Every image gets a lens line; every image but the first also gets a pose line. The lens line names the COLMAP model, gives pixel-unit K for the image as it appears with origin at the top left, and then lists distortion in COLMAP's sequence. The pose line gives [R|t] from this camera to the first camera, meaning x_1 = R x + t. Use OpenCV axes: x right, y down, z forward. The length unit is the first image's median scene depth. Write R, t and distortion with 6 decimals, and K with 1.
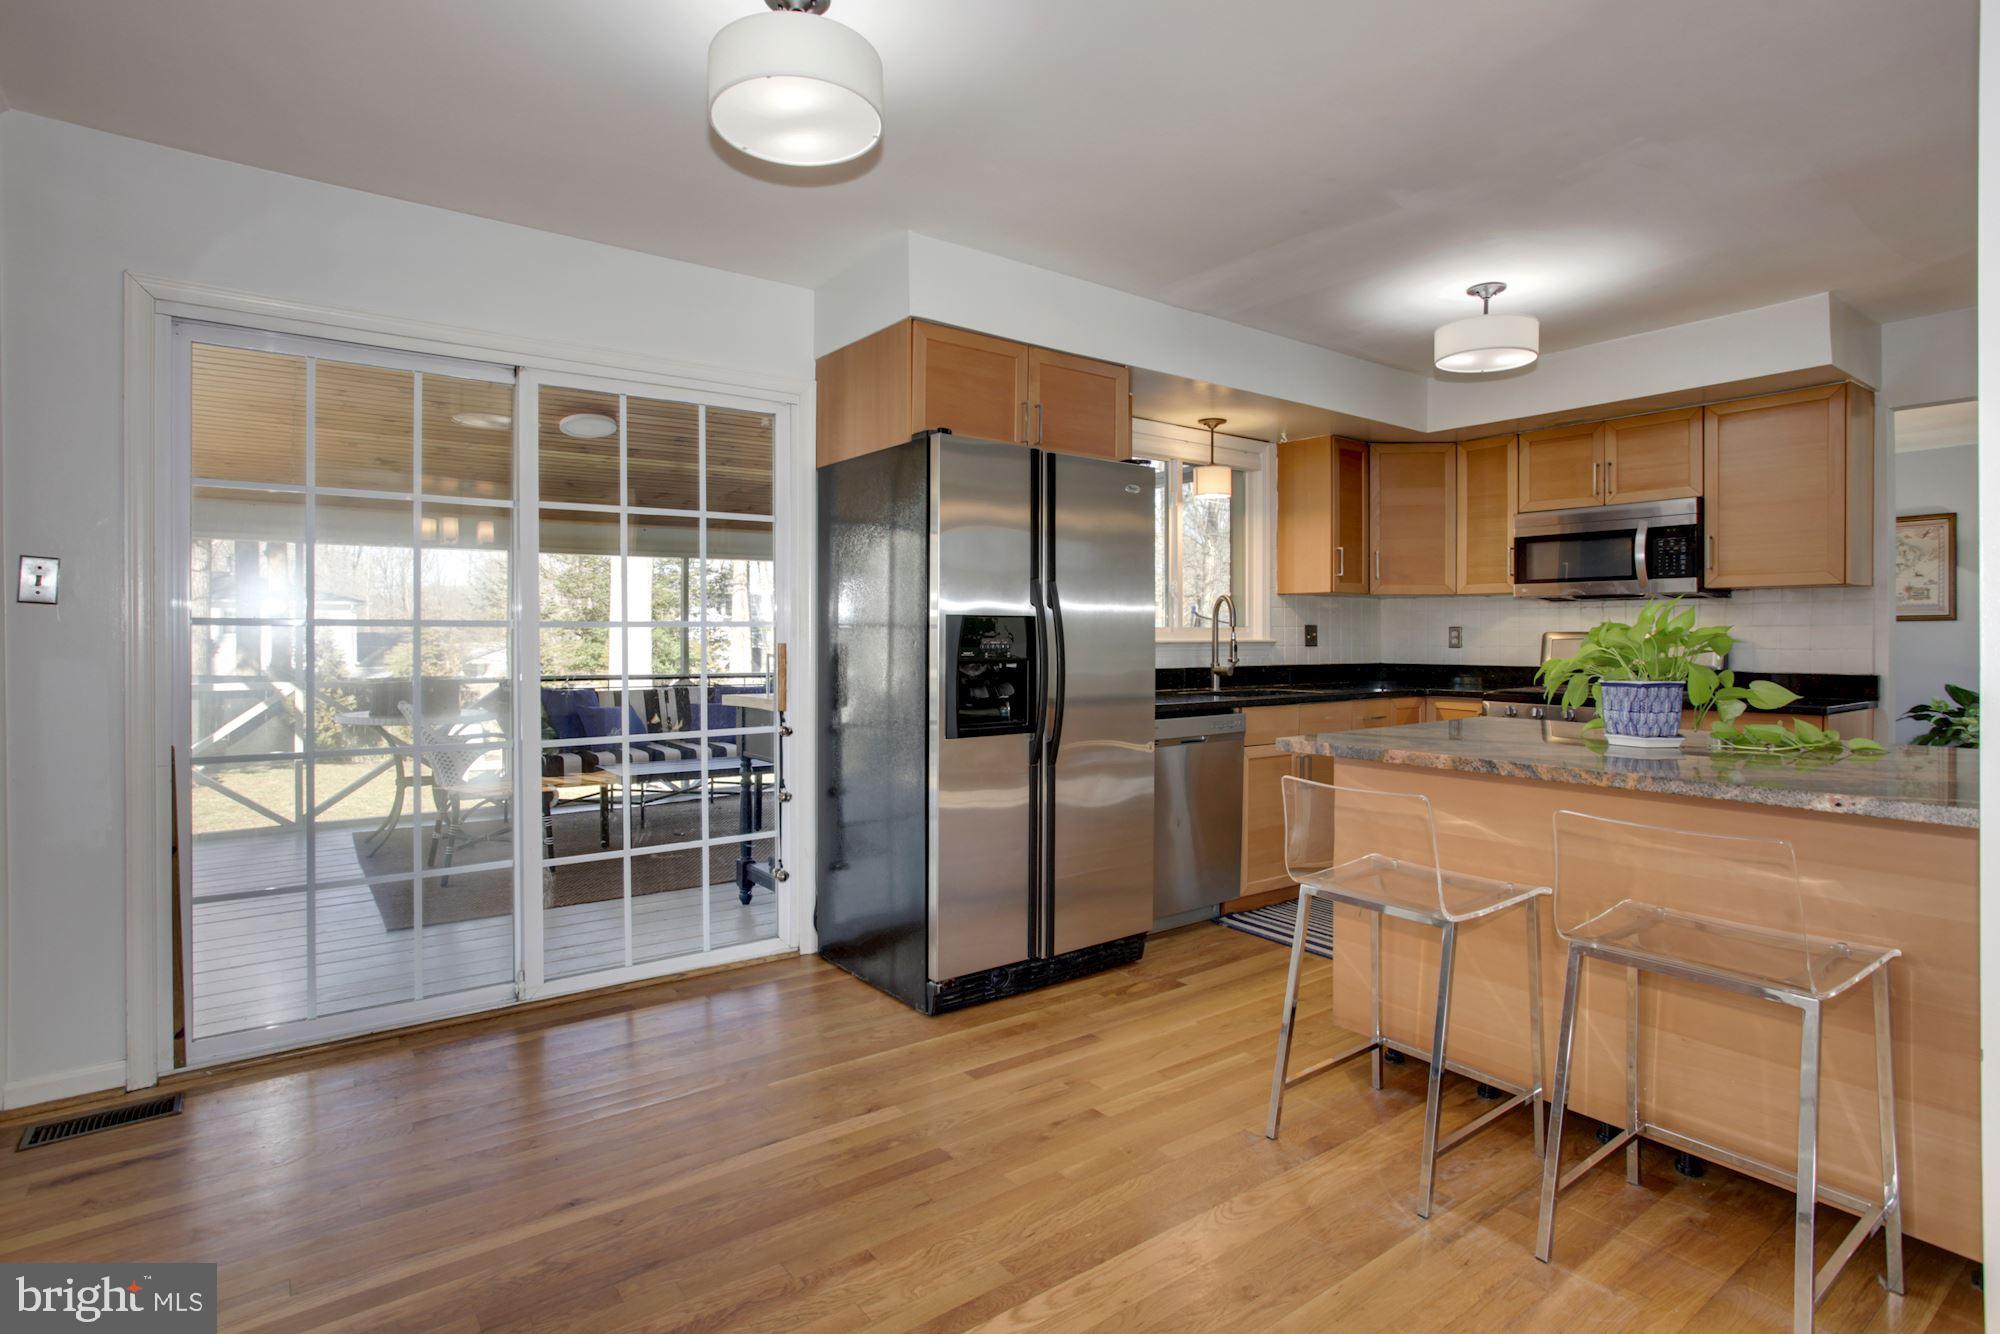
lens RADIAL K [[972.8, 0, 999.5], [0, 972.8, 641.2], [0, 0, 1]] dist [-0.000890, -0.000074]
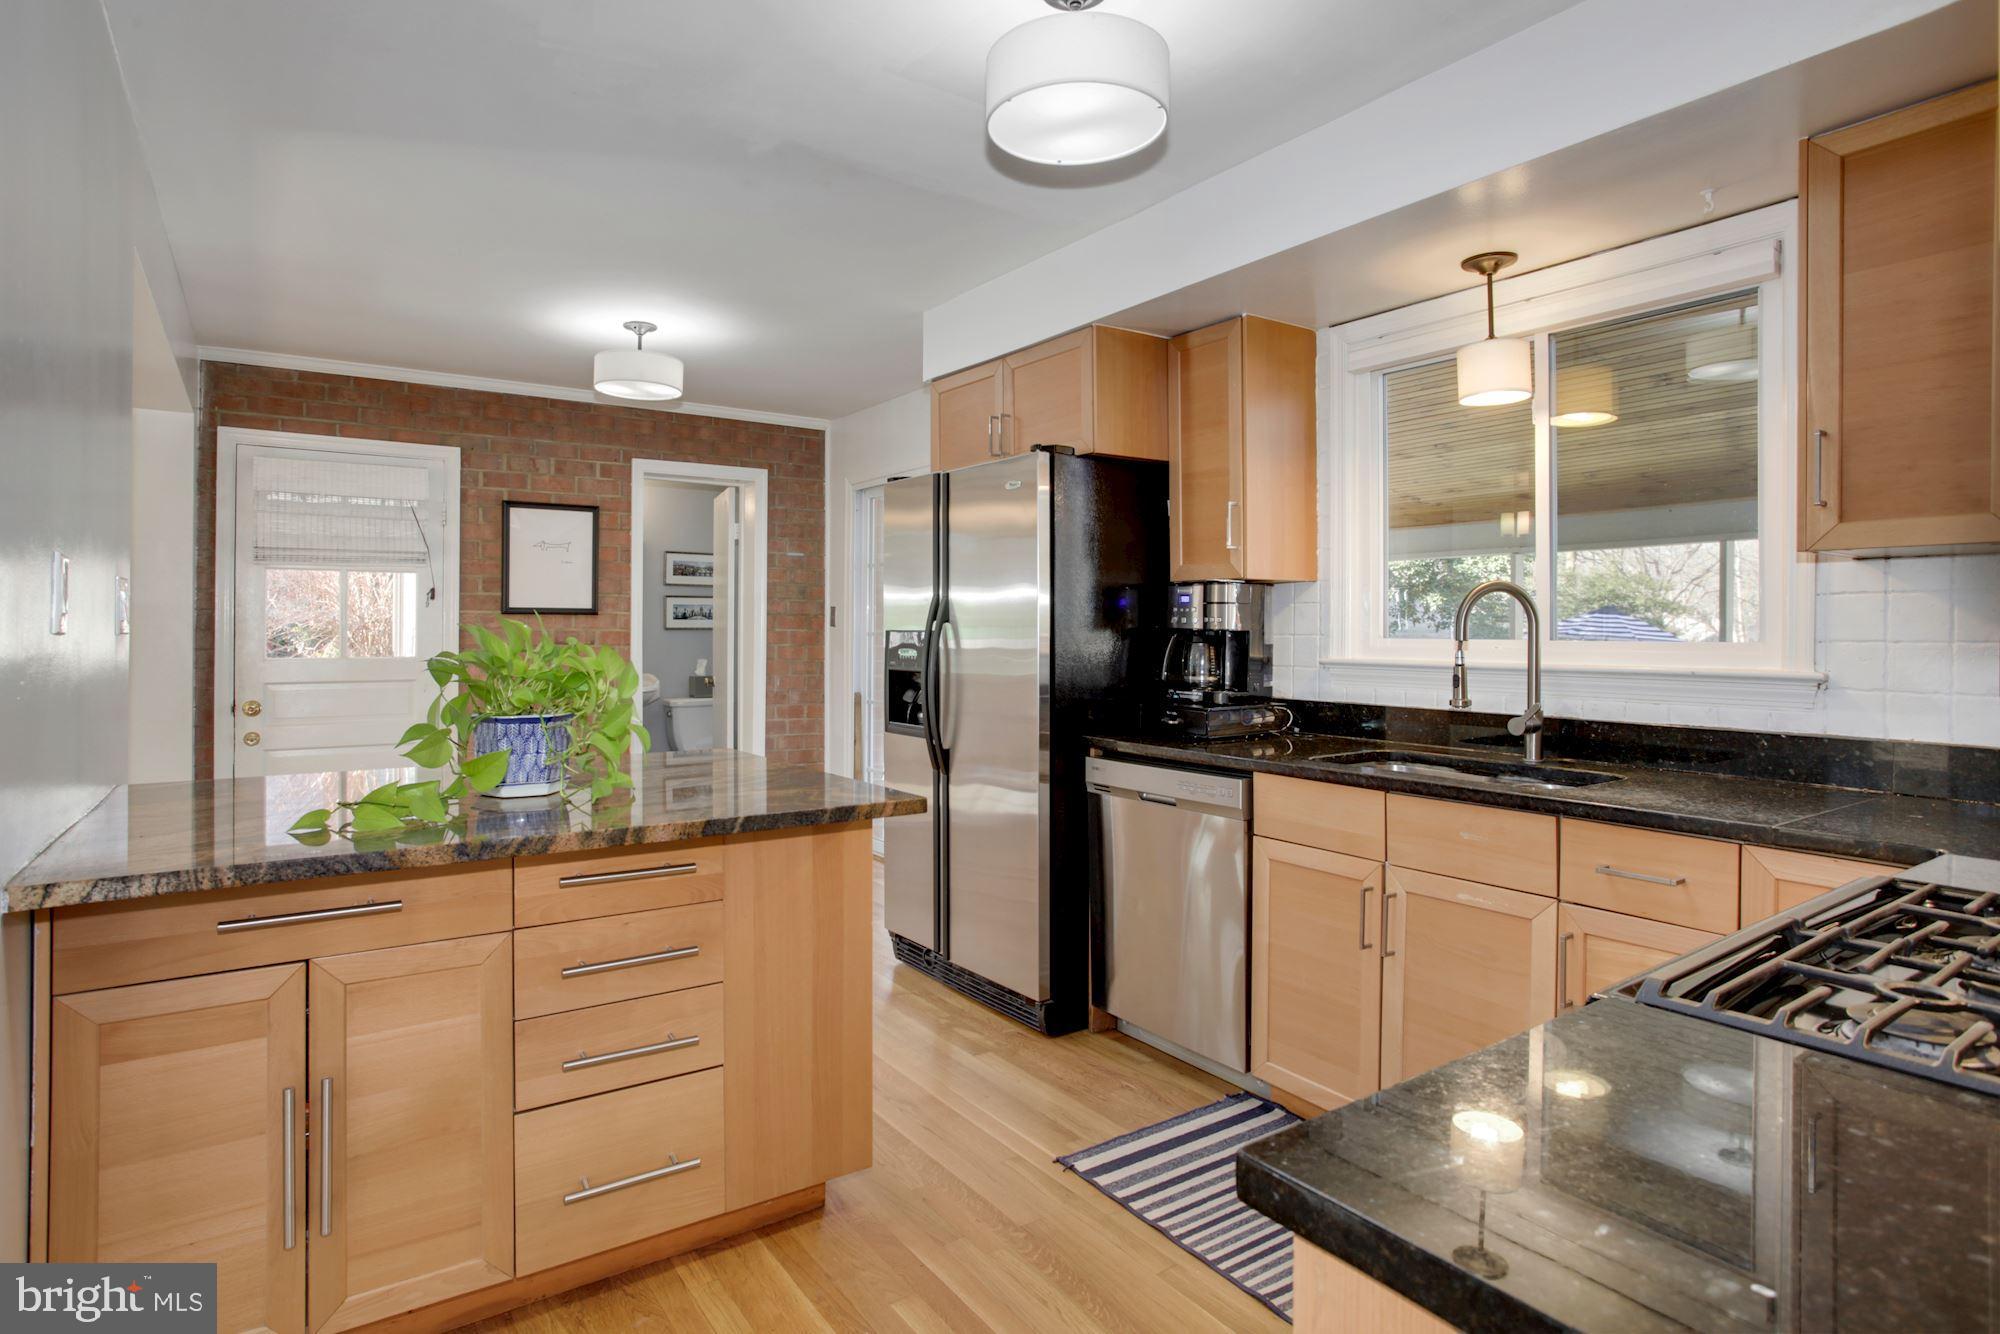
lens RADIAL K [[1078.9, 0, 999.2], [0, 1078.9, 628.3], [0, 0, 1]] dist [0.000365, 0.000032]
pose [[-0.032765, -0.004516, -0.999453, 1.027213], [-0.008038, 0.999959, -0.004255, -0.018904], [0.999431, 0.007895, -0.032800, 0.938248]]
